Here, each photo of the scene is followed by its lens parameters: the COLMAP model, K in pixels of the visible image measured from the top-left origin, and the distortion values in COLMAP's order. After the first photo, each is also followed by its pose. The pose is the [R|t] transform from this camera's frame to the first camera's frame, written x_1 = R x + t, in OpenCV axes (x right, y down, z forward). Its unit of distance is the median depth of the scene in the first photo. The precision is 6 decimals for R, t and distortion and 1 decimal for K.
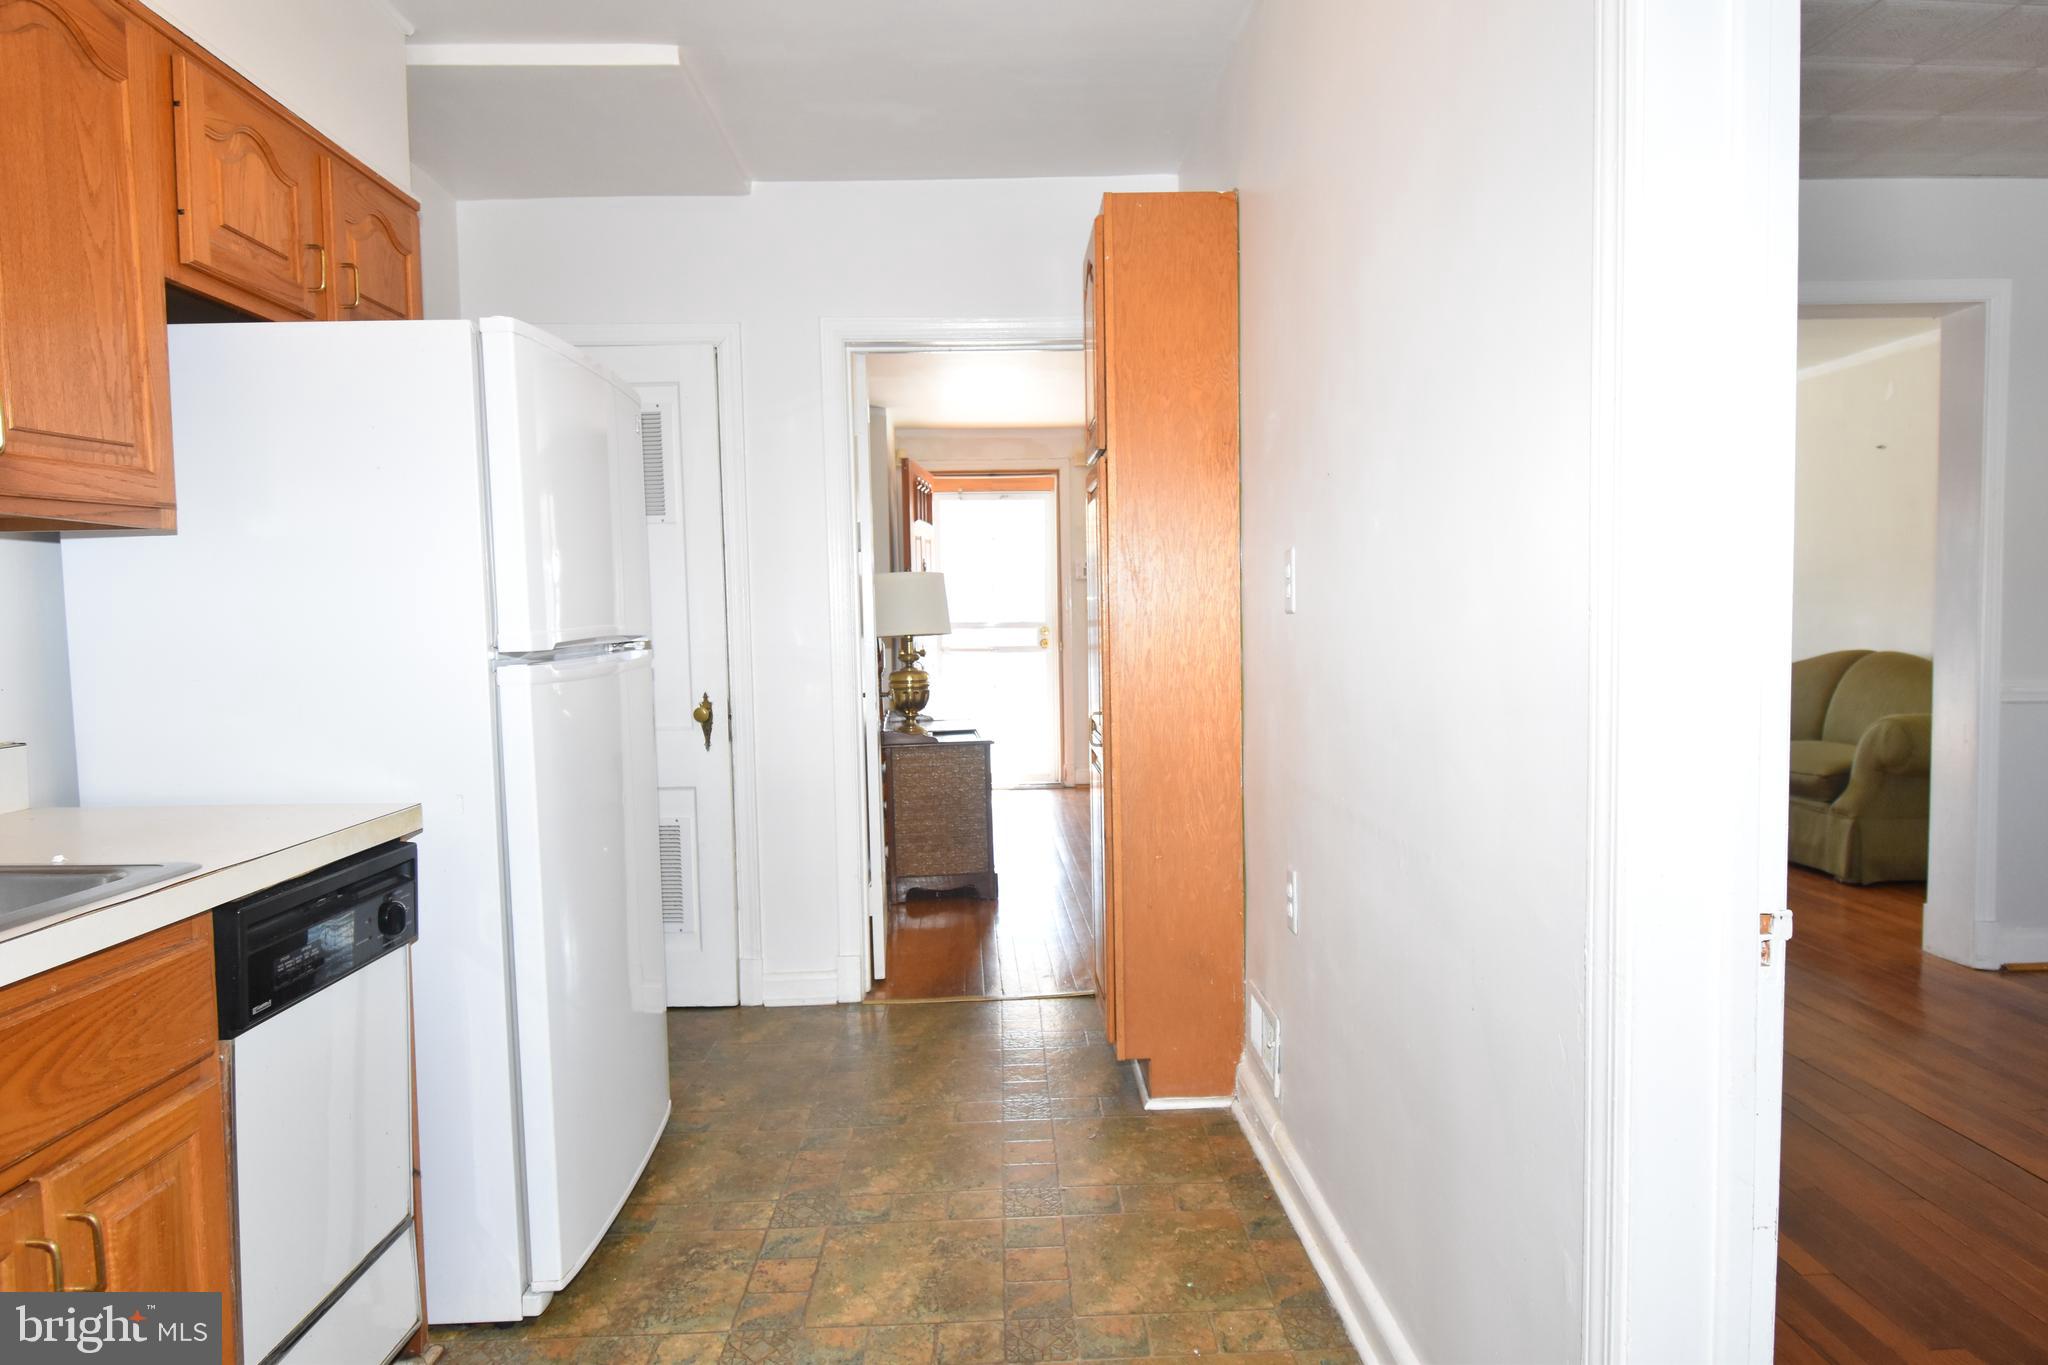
lens RADIAL K [[1227.4, 0, 1024.6], [0, 1227.4, 679.4], [0, 0, 1]] dist [-0.002565, -0.002877]
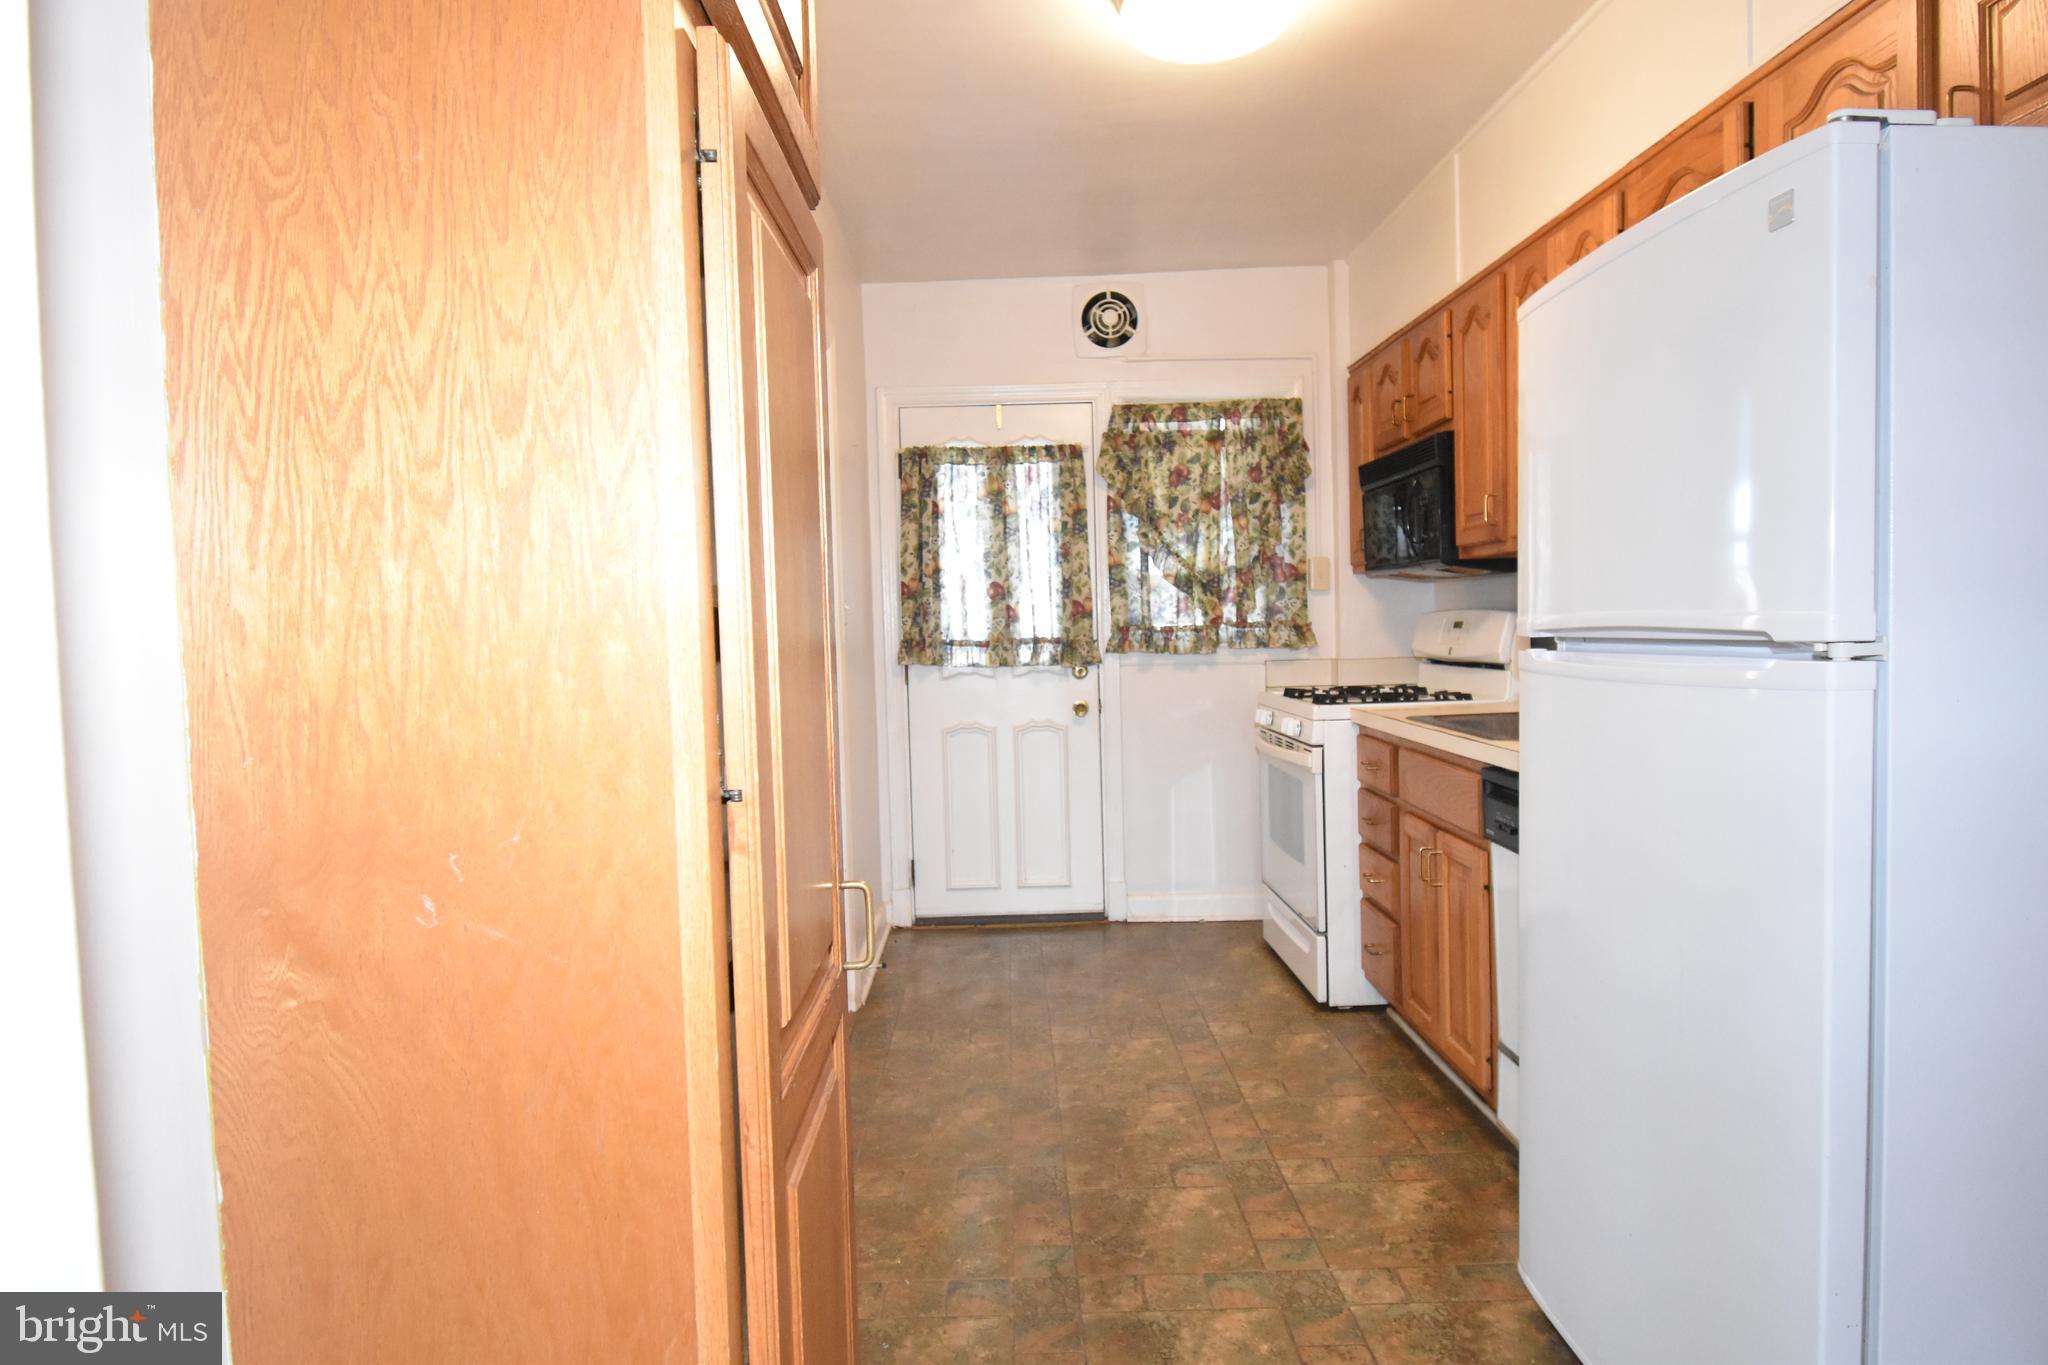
lens RADIAL K [[1227.4, 0, 1023.1], [0, 1227.4, 681.2], [0, 0, 1]] dist [-0.002565, -0.002877]
pose [[-0.998740, 0.049731, 0.006695, -0.001193], [0.050141, 0.994298, 0.094113, -0.099231], [-0.001977, 0.094330, -0.995539, 1.971049]]
